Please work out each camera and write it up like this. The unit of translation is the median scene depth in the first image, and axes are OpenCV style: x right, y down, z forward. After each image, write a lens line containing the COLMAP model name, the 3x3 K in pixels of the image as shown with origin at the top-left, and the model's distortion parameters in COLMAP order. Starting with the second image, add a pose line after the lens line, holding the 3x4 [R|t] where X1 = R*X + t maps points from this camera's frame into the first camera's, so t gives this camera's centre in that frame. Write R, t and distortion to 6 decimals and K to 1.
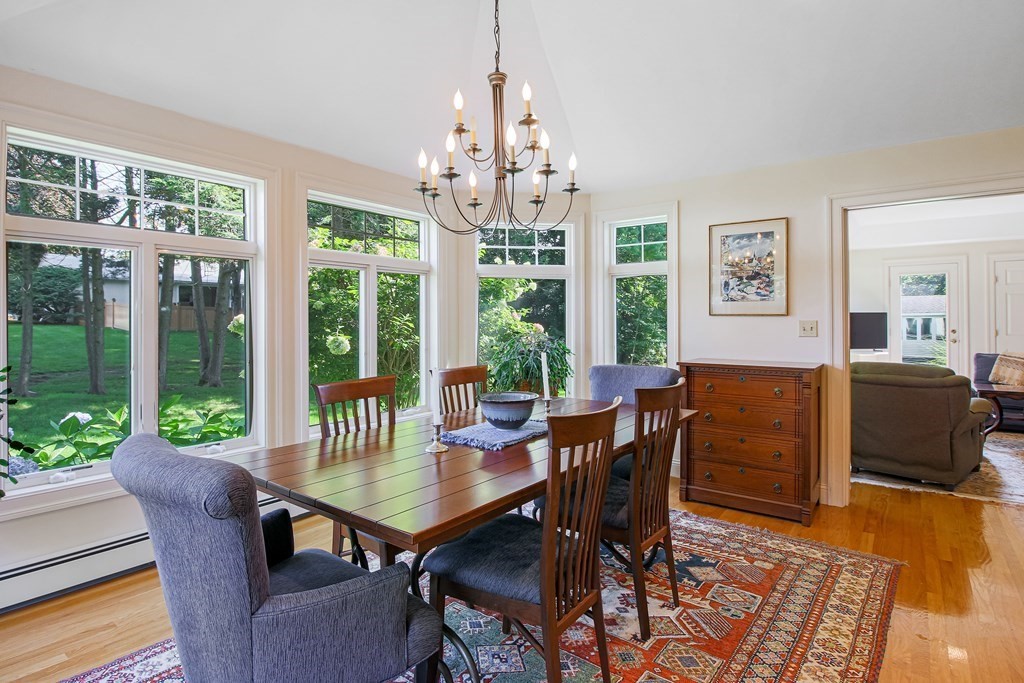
lens RADIAL K [[529.3, 0, 513.0], [0, 529.3, 329.7], [0, 0, 1]] dist [0.000528, -0.013027]
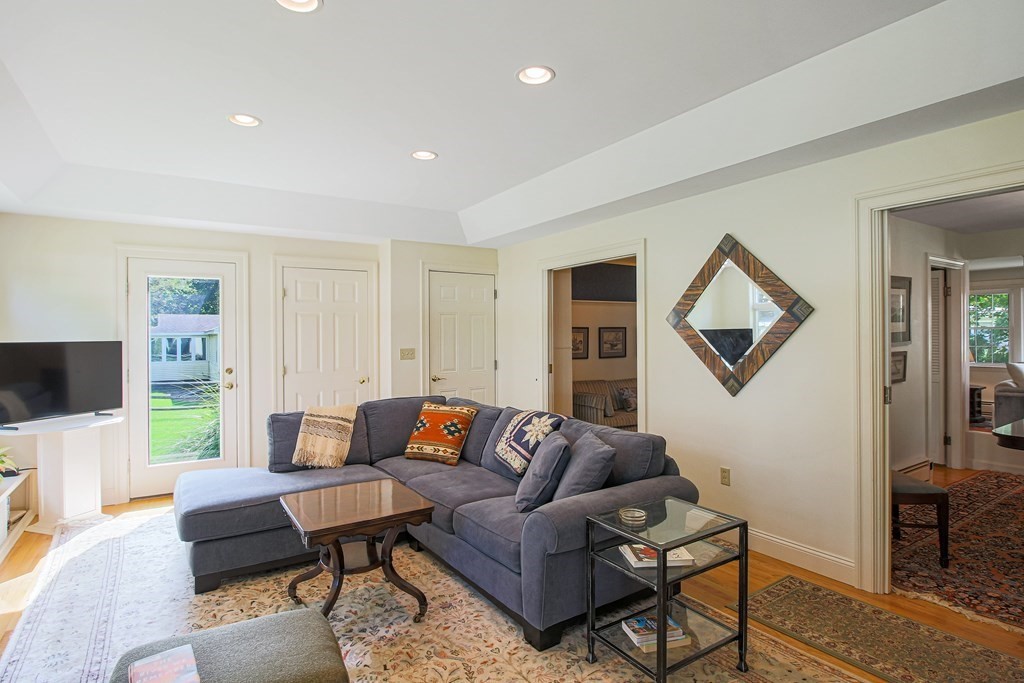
lens RADIAL K [[529.3, 0, 513.0], [0, 529.3, 329.7], [0, 0, 1]] dist [0.000528, -0.013027]
pose [[0.343920, 0.011718, 0.938926, 0.351052], [0.019632, 0.999614, -0.019667, -0.026992], [-0.938794, 0.025197, 0.343557, 0.452341]]
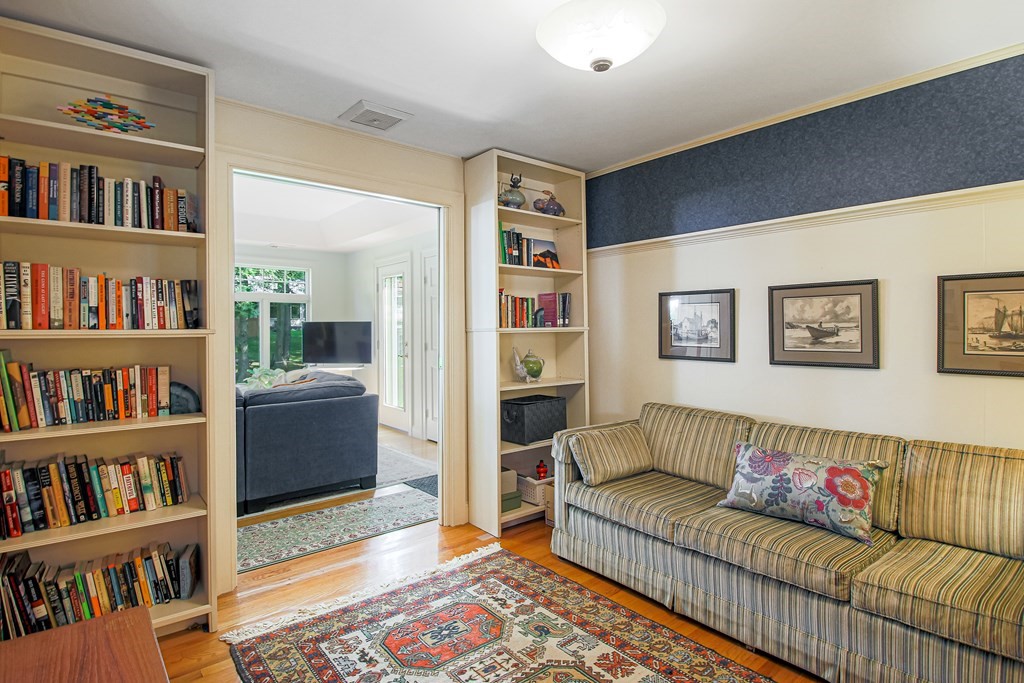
lens RADIAL K [[529.3, 0, 513.0], [0, 529.3, 329.7], [0, 0, 1]] dist [0.000528, -0.013027]
pose [[0.973665, 0.001148, -0.227982, 1.176428], [-0.003866, 0.999927, -0.011480, -0.011453], [0.227952, 0.012059, 0.973598, 0.222464]]
